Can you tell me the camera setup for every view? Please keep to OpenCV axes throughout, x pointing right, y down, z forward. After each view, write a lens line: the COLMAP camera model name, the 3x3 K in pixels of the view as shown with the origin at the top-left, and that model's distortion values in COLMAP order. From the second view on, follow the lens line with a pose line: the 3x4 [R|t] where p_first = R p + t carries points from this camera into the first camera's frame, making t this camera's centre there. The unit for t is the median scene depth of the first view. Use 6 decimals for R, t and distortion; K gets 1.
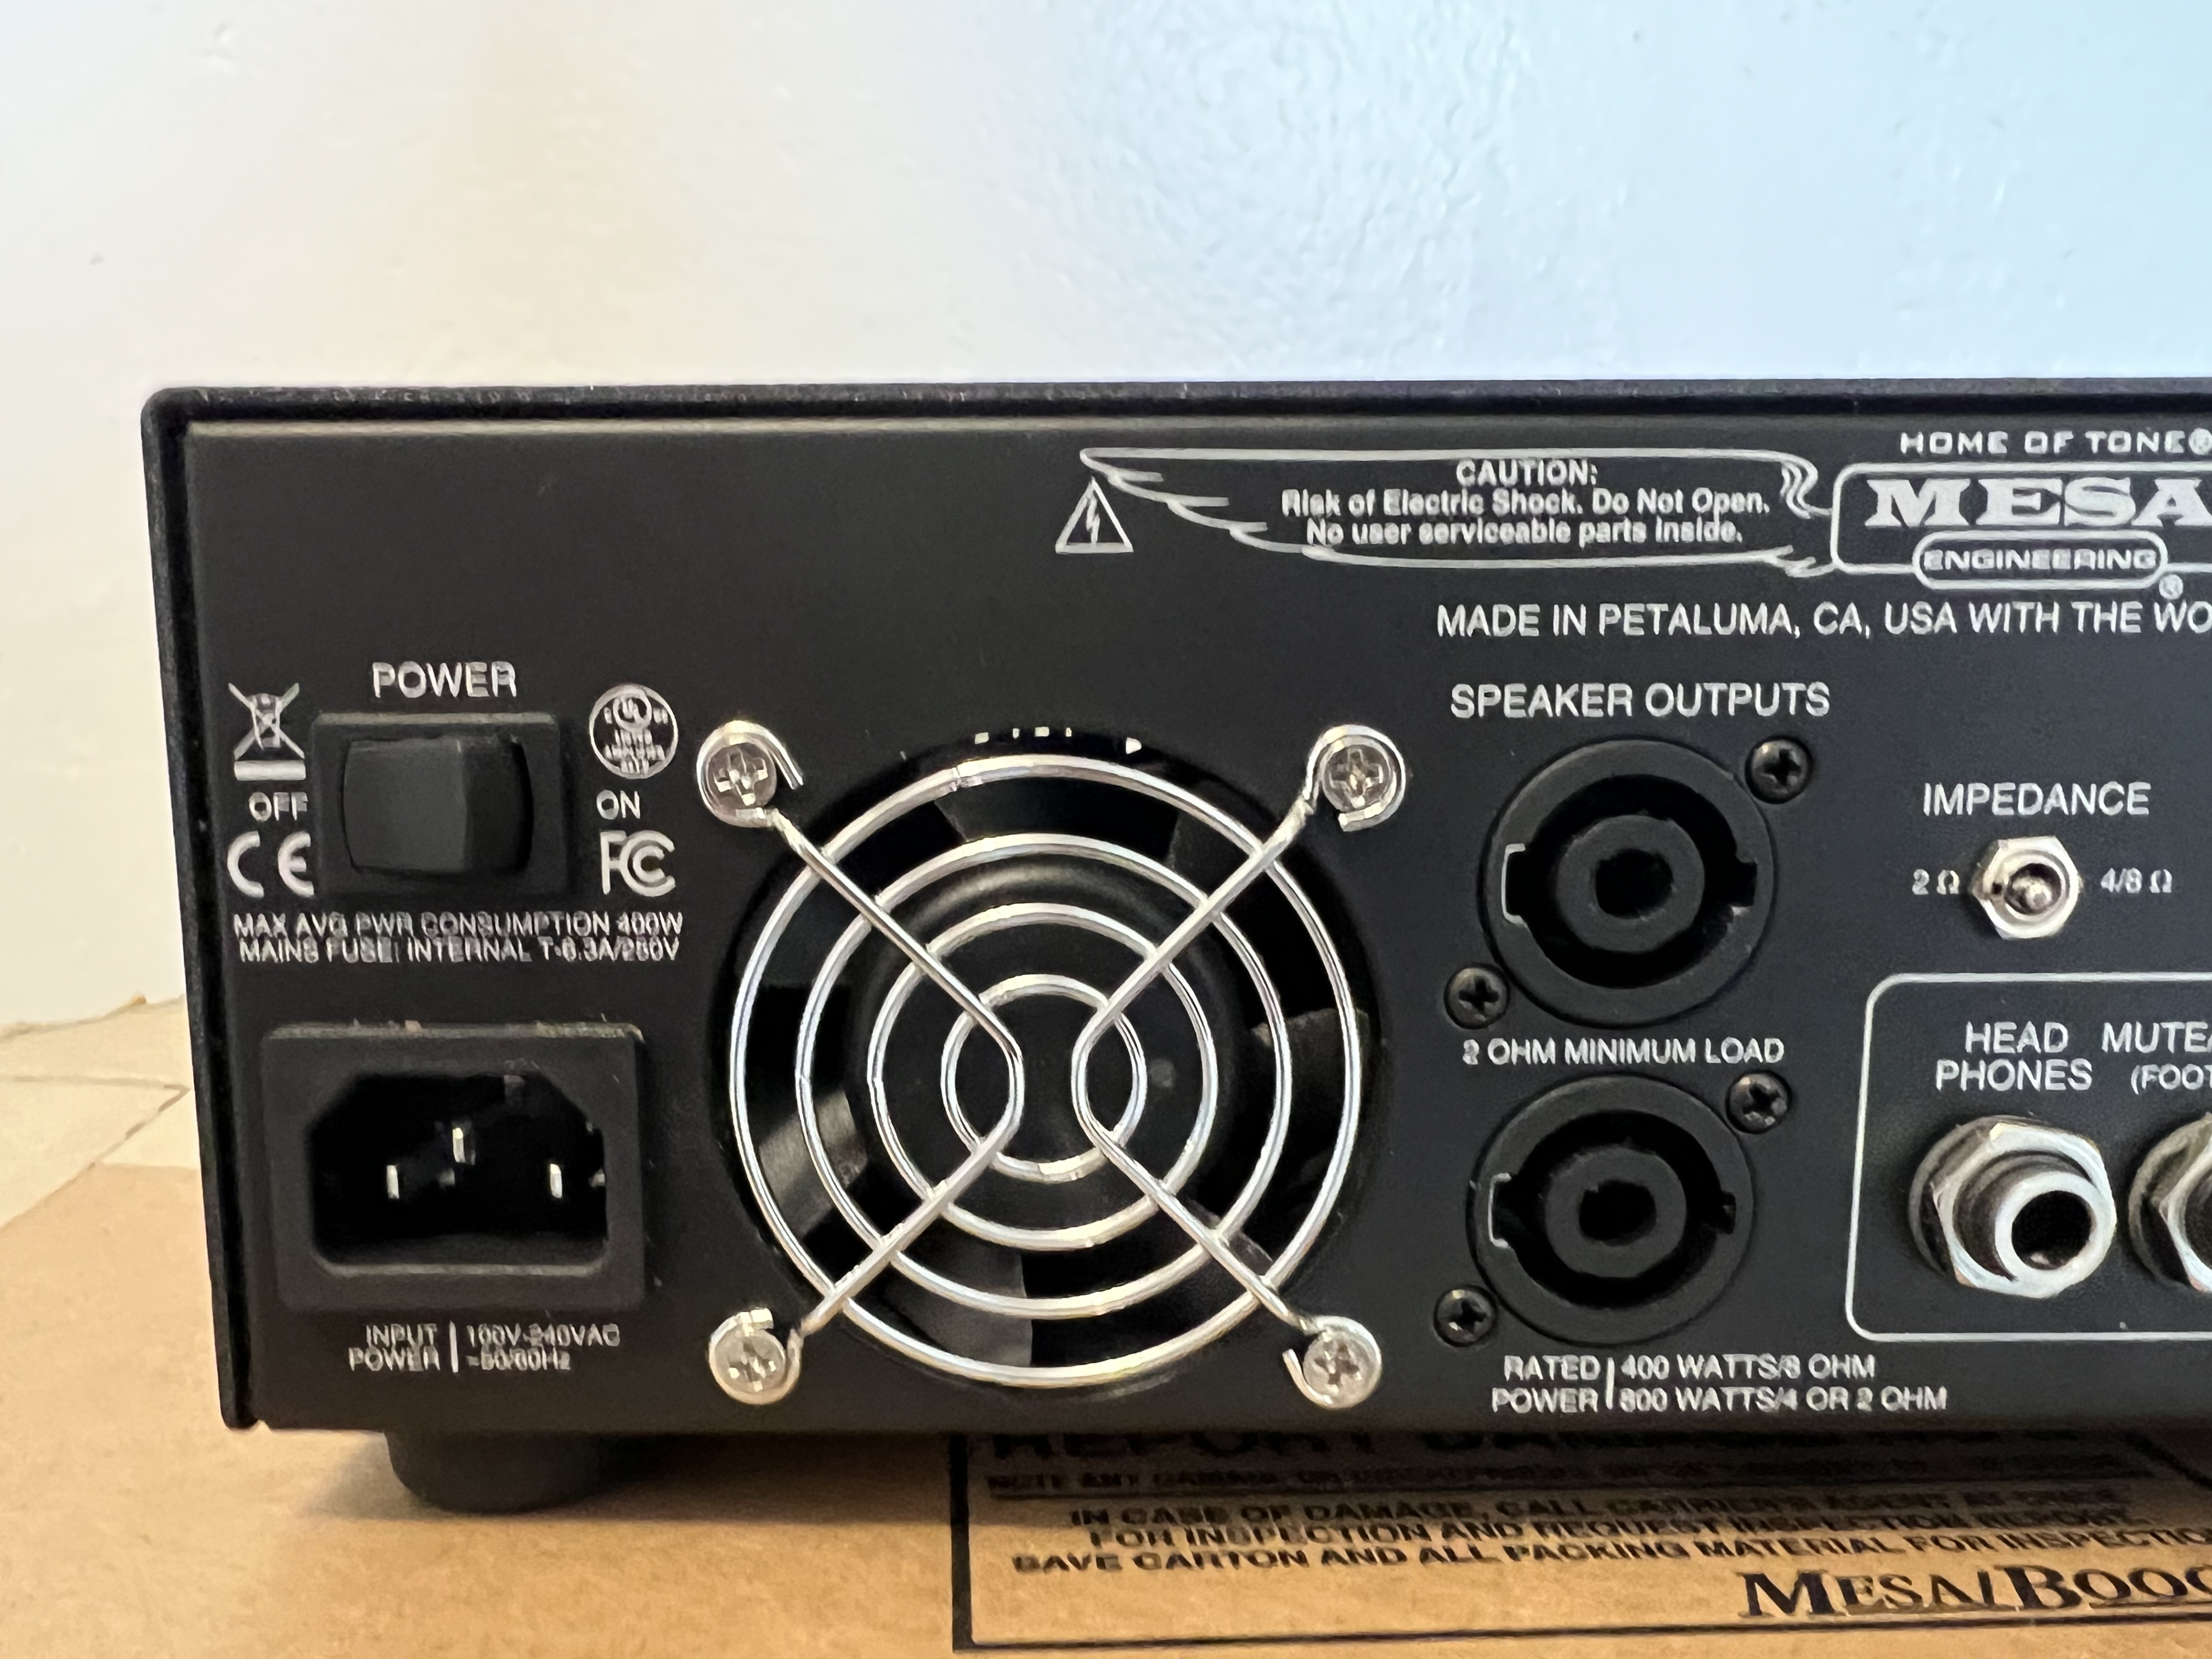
lens RADIAL K [[1753.9, 0, 1105.5], [0, 1753.9, 949.9], [0, 0, 1]] dist [-0.002335, -0.005429]
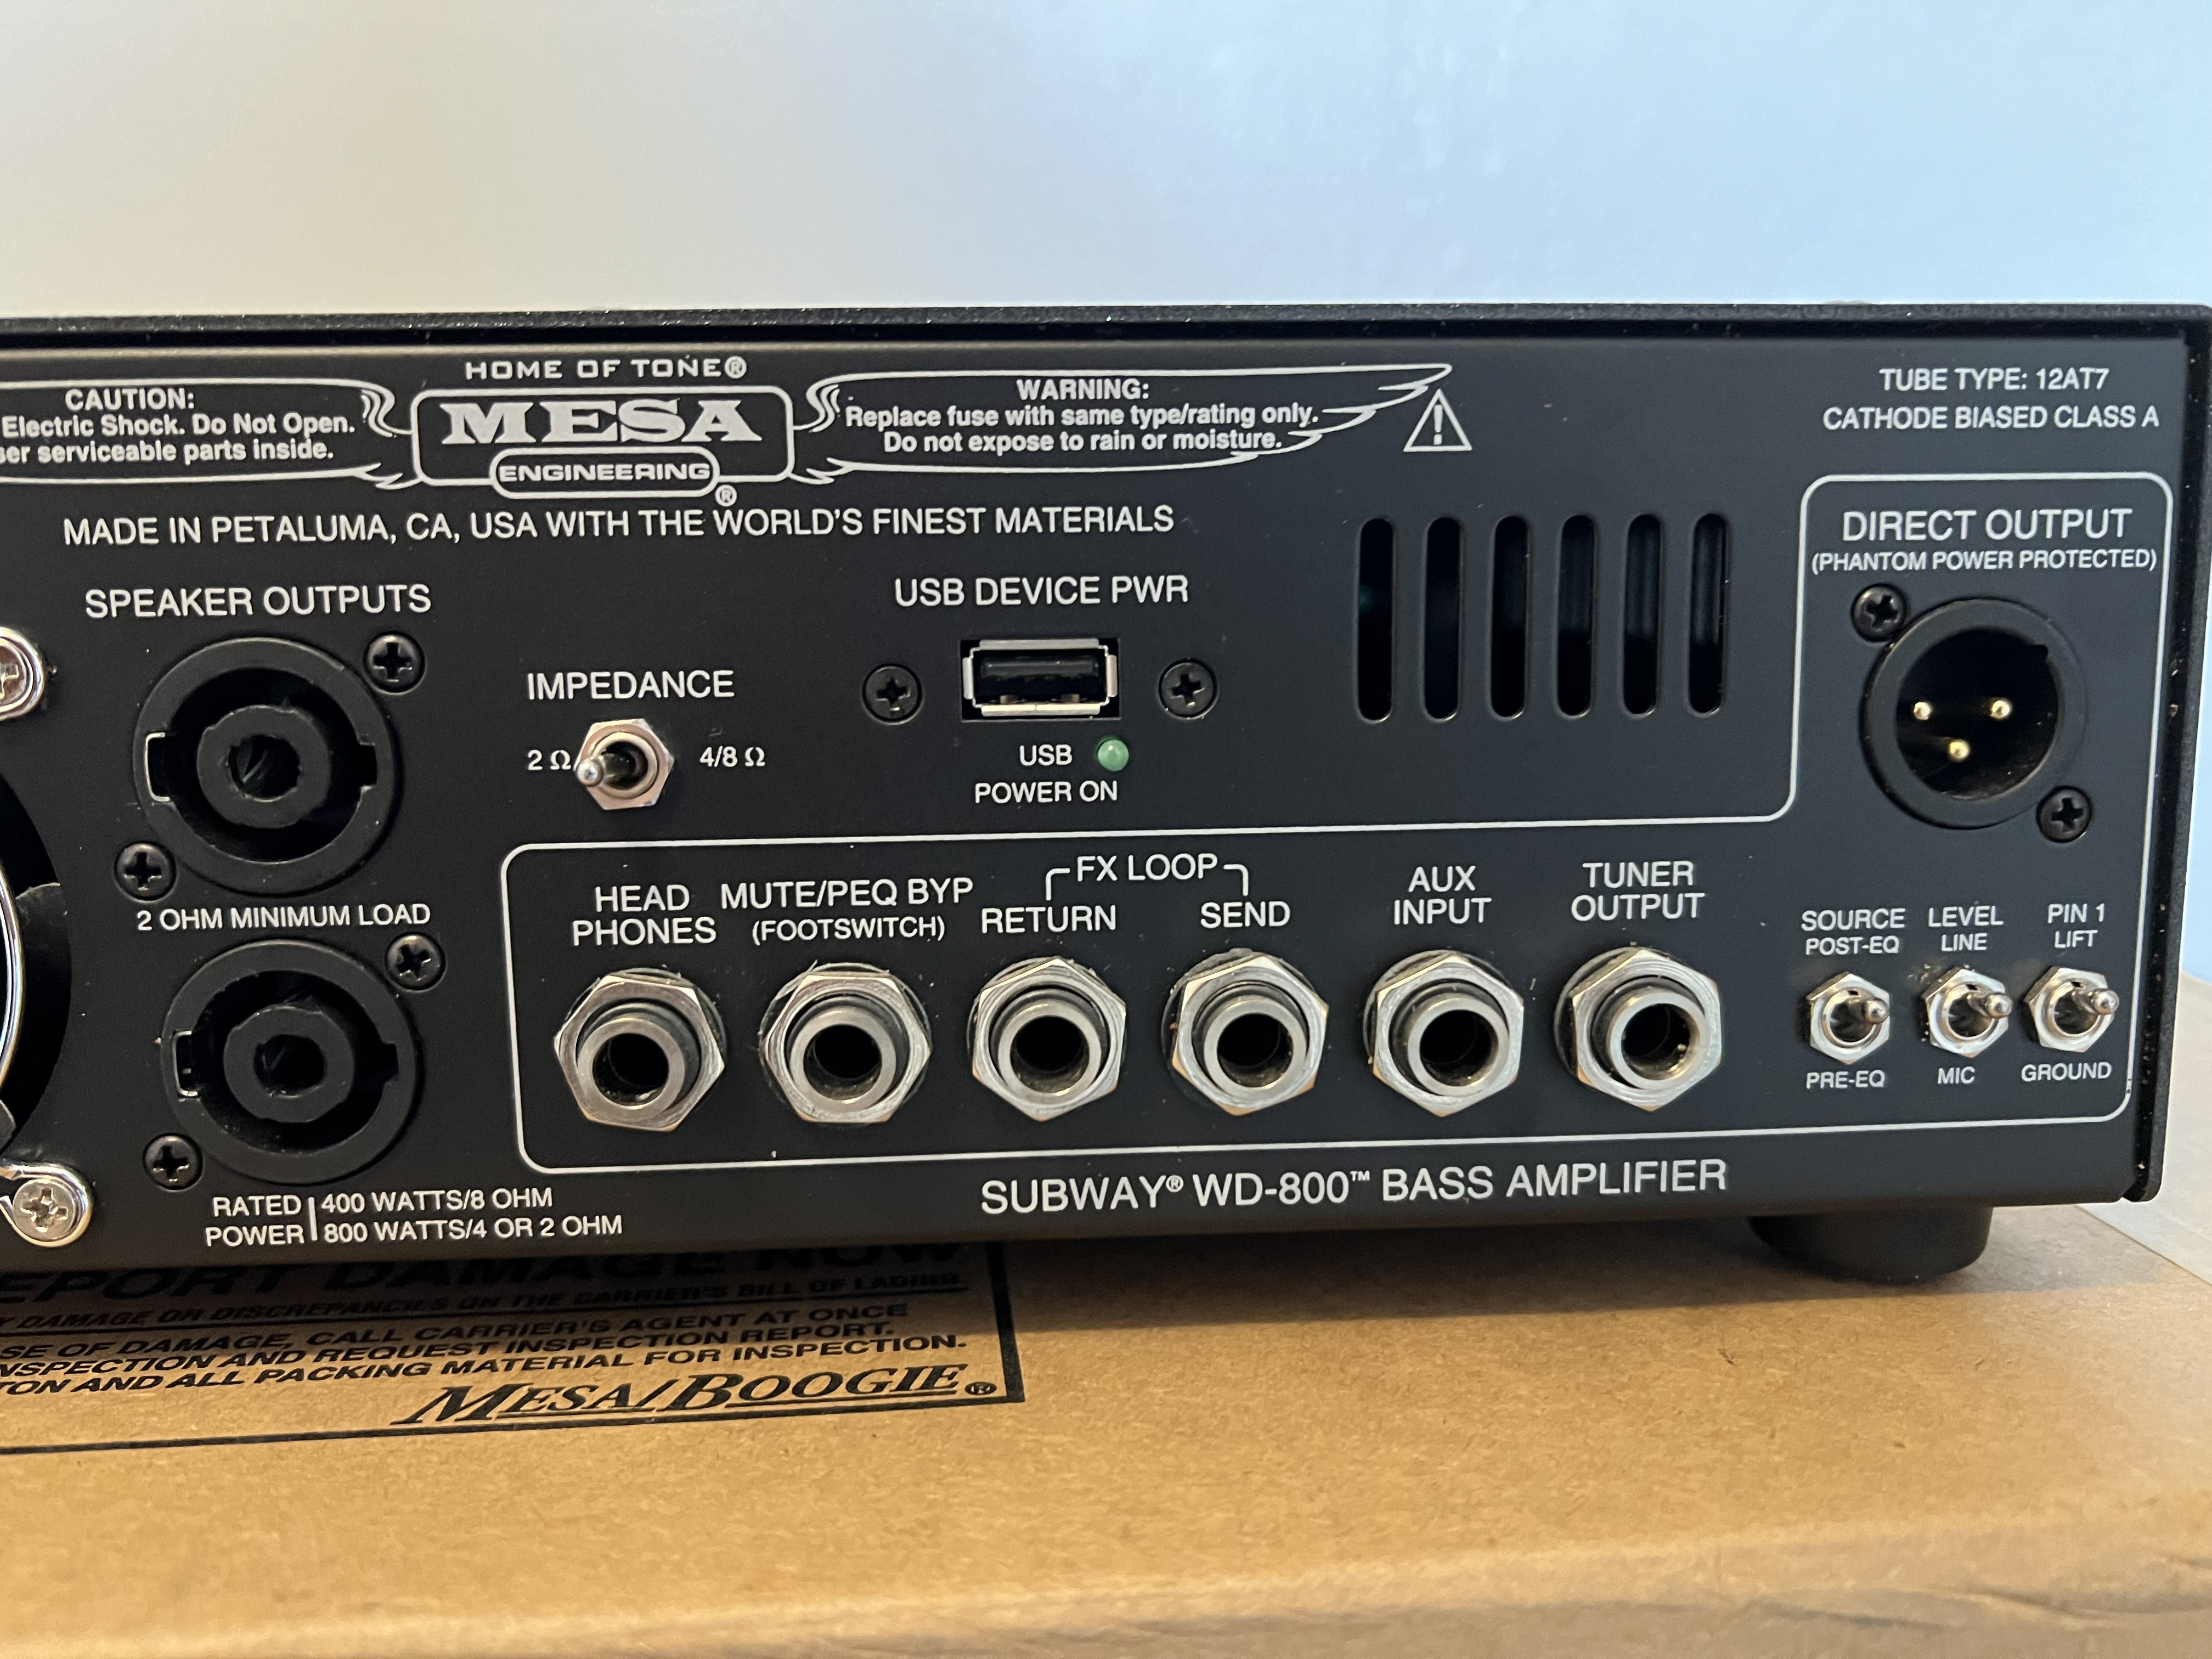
lens RADIAL K [[1690.8, 0, 1105.5], [0, 1690.8, 815.2], [0, 0, 1]] dist [-0.023758, 0.006016]
pose [[0.998122, -0.017102, 0.058826, 0.782744], [0.018038, 0.999718, -0.015427, 0.019908], [-0.058546, 0.016460, 0.998149, -0.095968]]
